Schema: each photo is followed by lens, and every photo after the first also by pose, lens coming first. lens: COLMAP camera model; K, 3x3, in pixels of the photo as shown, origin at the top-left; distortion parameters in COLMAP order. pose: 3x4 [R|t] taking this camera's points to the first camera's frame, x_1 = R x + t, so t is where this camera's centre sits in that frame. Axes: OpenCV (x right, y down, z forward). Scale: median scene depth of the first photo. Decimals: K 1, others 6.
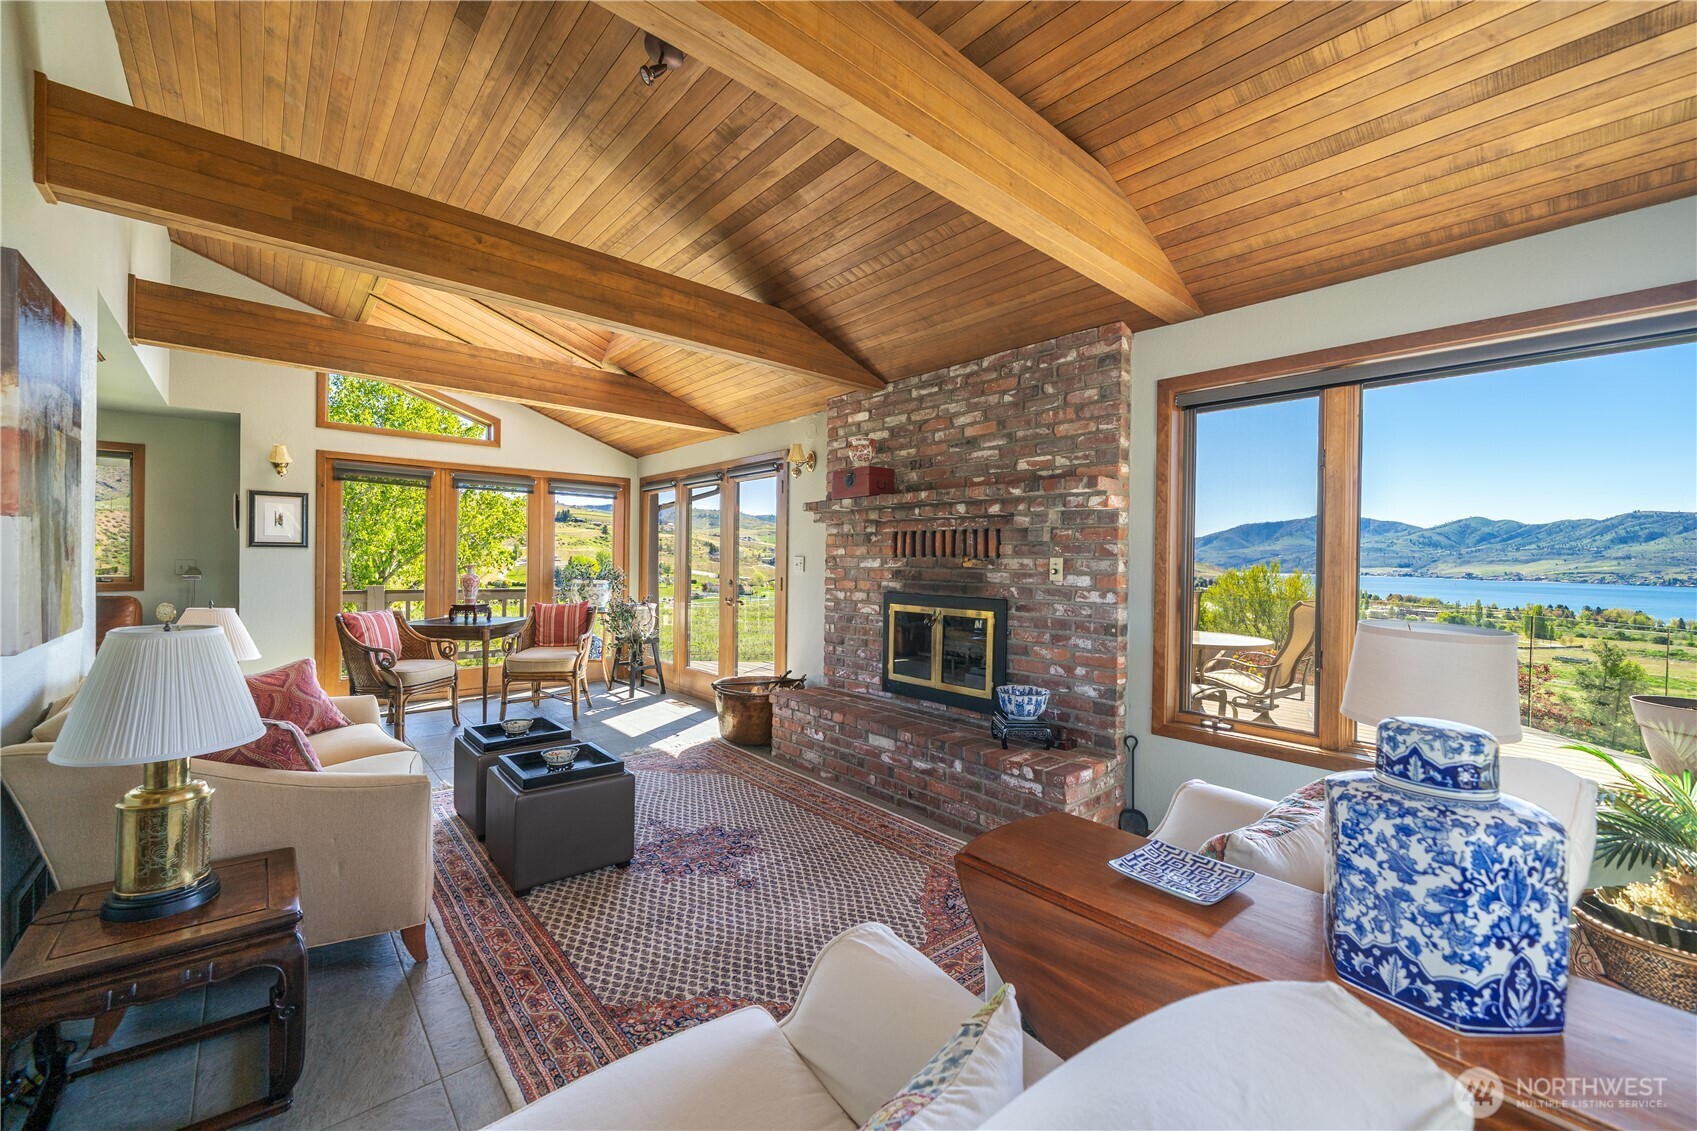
lens RADIAL K [[671.5, 0, 841.6], [0, 671.5, 561.1], [0, 0, 1]] dist [-0.001865, -0.000042]
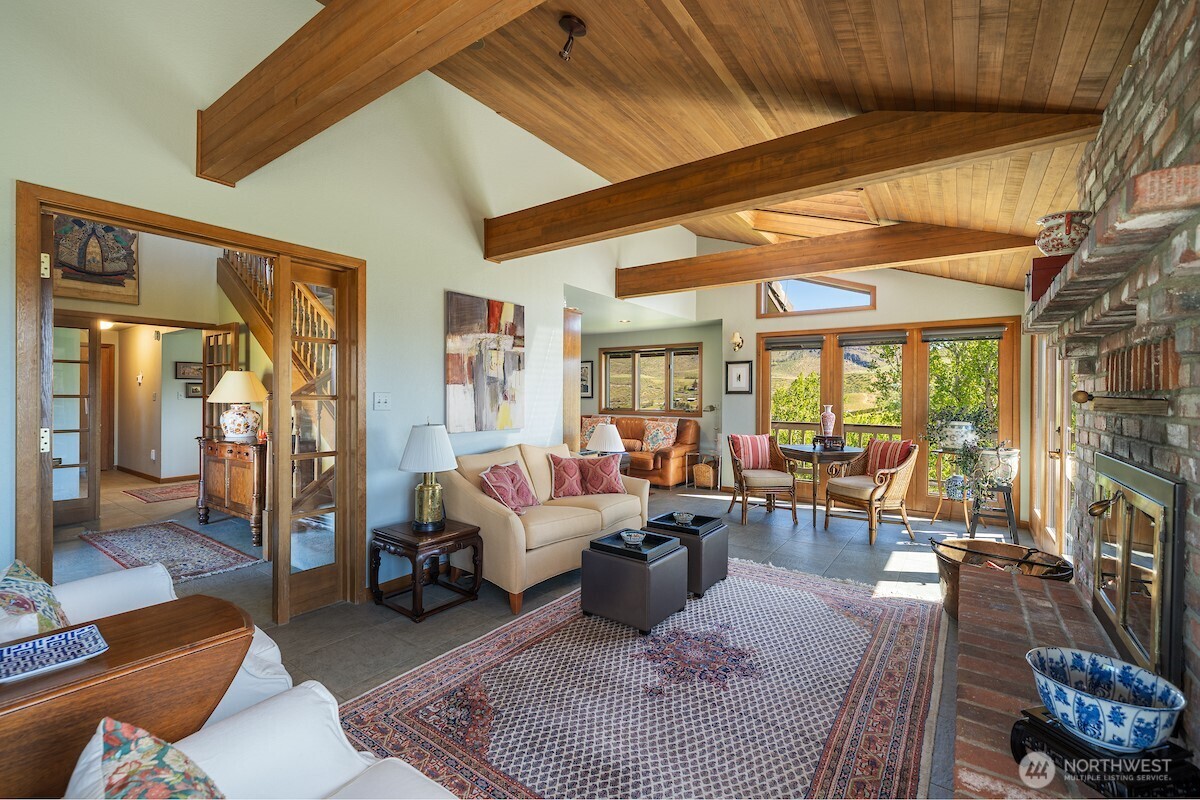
lens RADIAL K [[514.5, 0, 600.4], [0, 514.5, 398.4], [0, 0, 1]] dist [-0.000657, -0.000042]
pose [[0.232527, -0.005353, -0.972575, 0.497593], [-0.005152, 0.999964, -0.006735, 0.002086], [0.972576, 0.006577, 0.232491, 0.532234]]
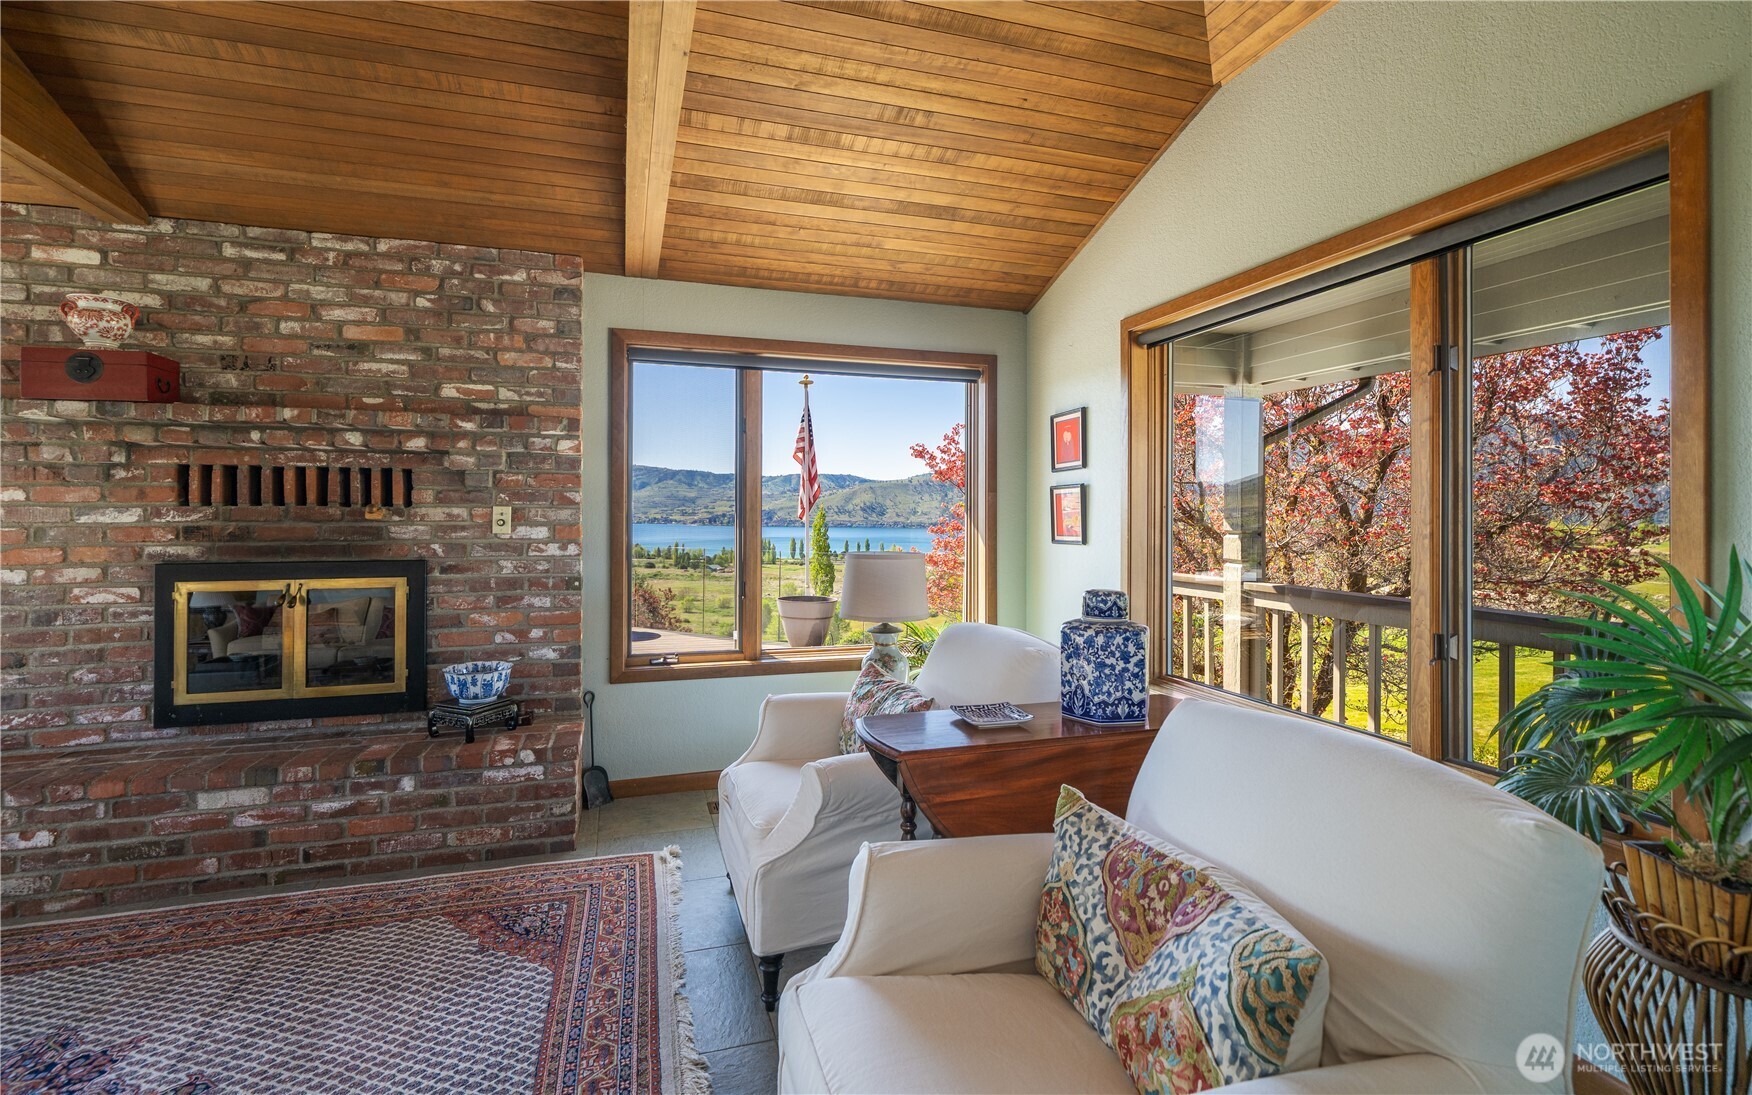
lens RADIAL K [[784.1, 0, 861.0], [0, 784.1, 512.5], [0, 0, 1]] dist [0.001444, 0.000521]
pose [[0.408059, -0.011541, 0.912883, -0.374550], [0.003390, 0.999932, 0.011126, -0.006411], [-0.912949, -0.001446, 0.408071, 0.159641]]
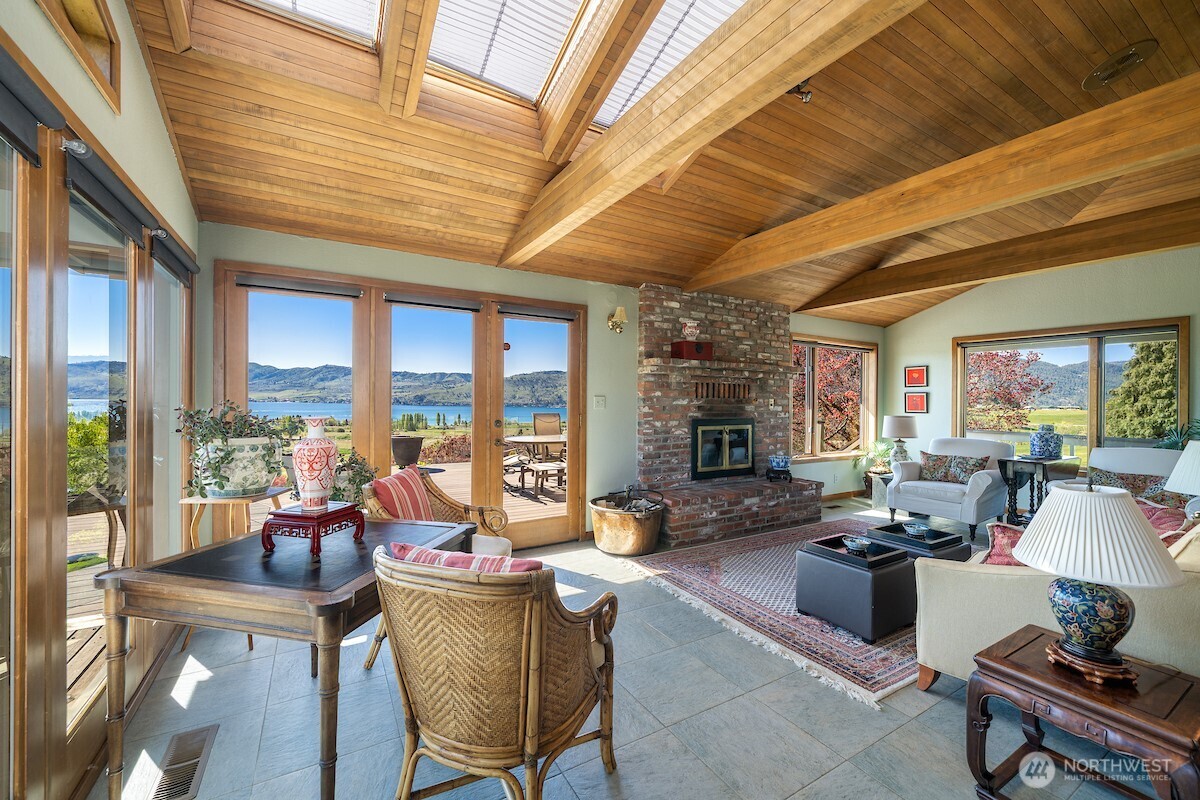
lens RADIAL K [[469.9, 0, 591.4], [0, 469.9, 400.4], [0, 0, 1]] dist [-0.000455, -0.000108]
pose [[0.189070, -0.014590, 0.981855, -1.277644], [-0.008078, 0.999833, 0.016413, -0.019529], [-0.981930, -0.011034, 0.188921, 1.199711]]
